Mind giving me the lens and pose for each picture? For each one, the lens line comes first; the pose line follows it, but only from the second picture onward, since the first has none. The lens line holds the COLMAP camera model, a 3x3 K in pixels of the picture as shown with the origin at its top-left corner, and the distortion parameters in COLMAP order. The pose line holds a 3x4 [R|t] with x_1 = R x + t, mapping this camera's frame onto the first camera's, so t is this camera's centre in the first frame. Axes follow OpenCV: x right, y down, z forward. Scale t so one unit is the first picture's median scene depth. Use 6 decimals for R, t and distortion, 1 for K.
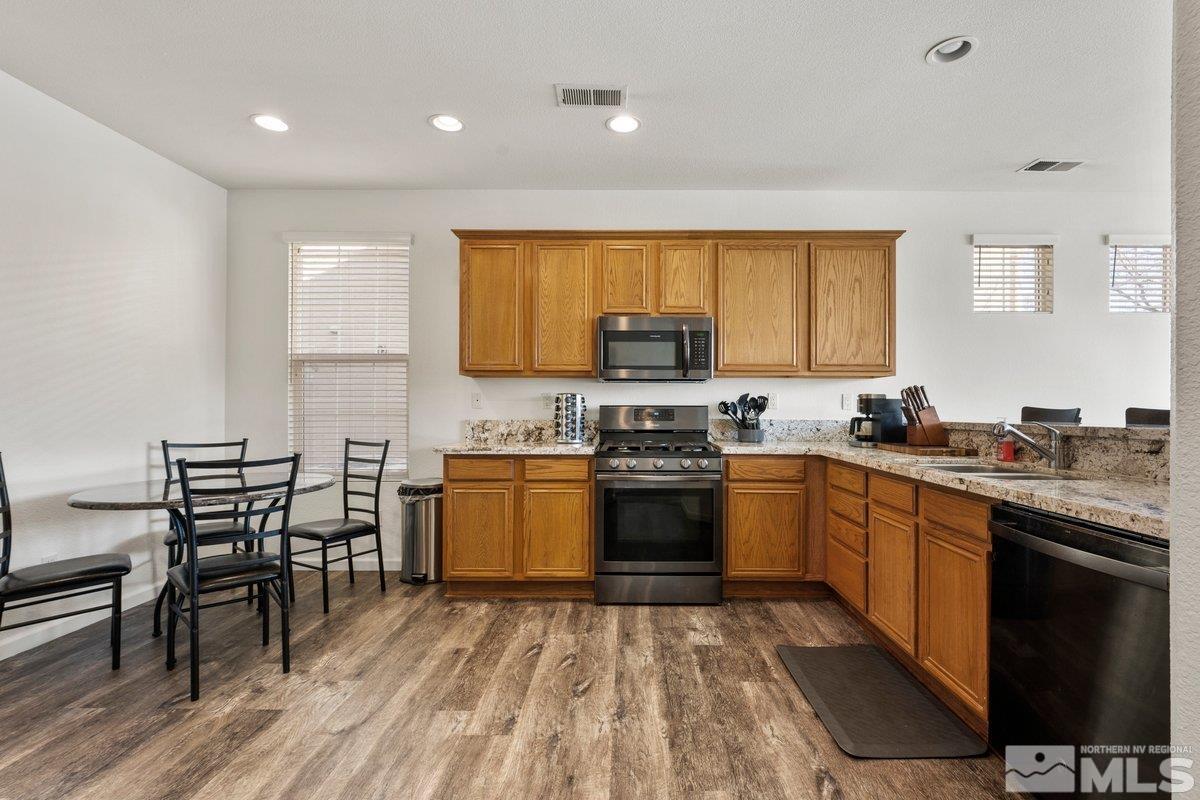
lens RADIAL K [[623.7, 0, 626.5], [0, 623.7, 408.6], [0, 0, 1]] dist [-0.024477, 0.000216]
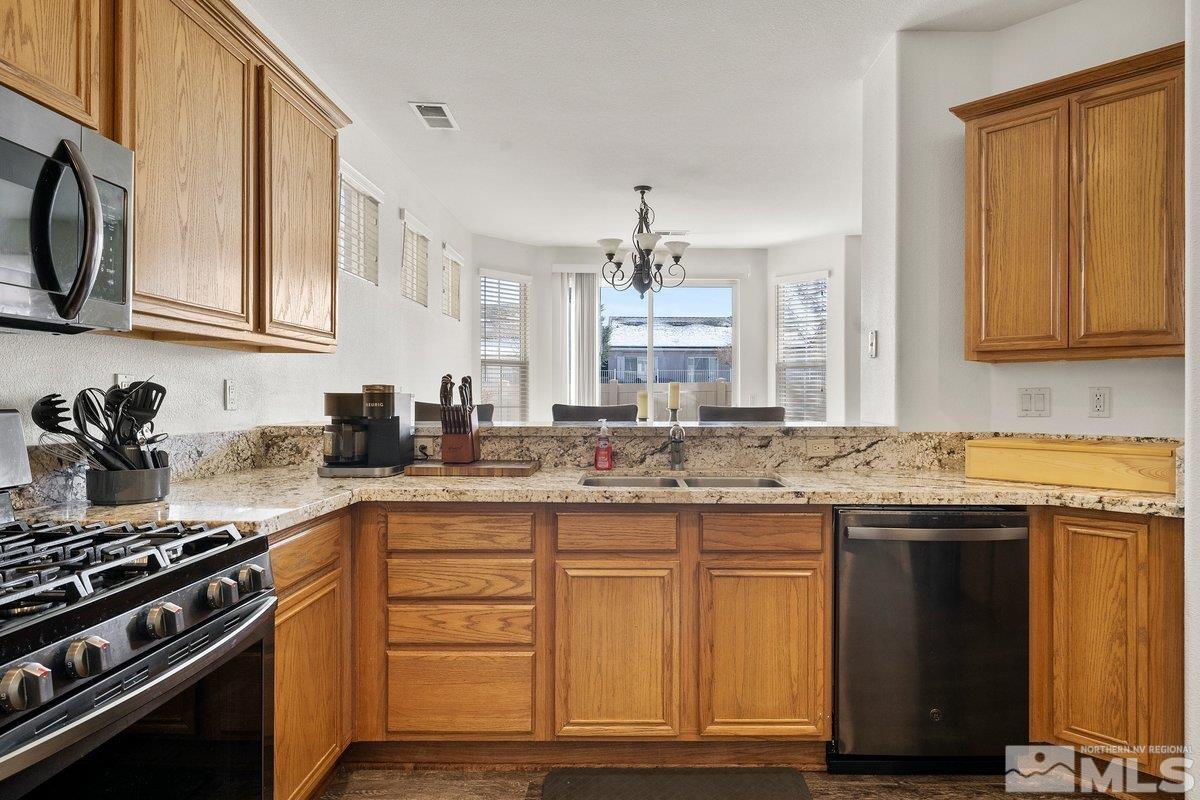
lens RADIAL K [[676.3, 0, 672.2], [0, 676.3, 401.2], [0, 0, 1]] dist [-0.000904, -0.000298]
pose [[-0.058042, -0.010132, 0.998263, -0.250146], [-0.009231, 0.999911, 0.009612, -0.015520], [-0.998271, -0.008657, -0.058130, 0.711941]]
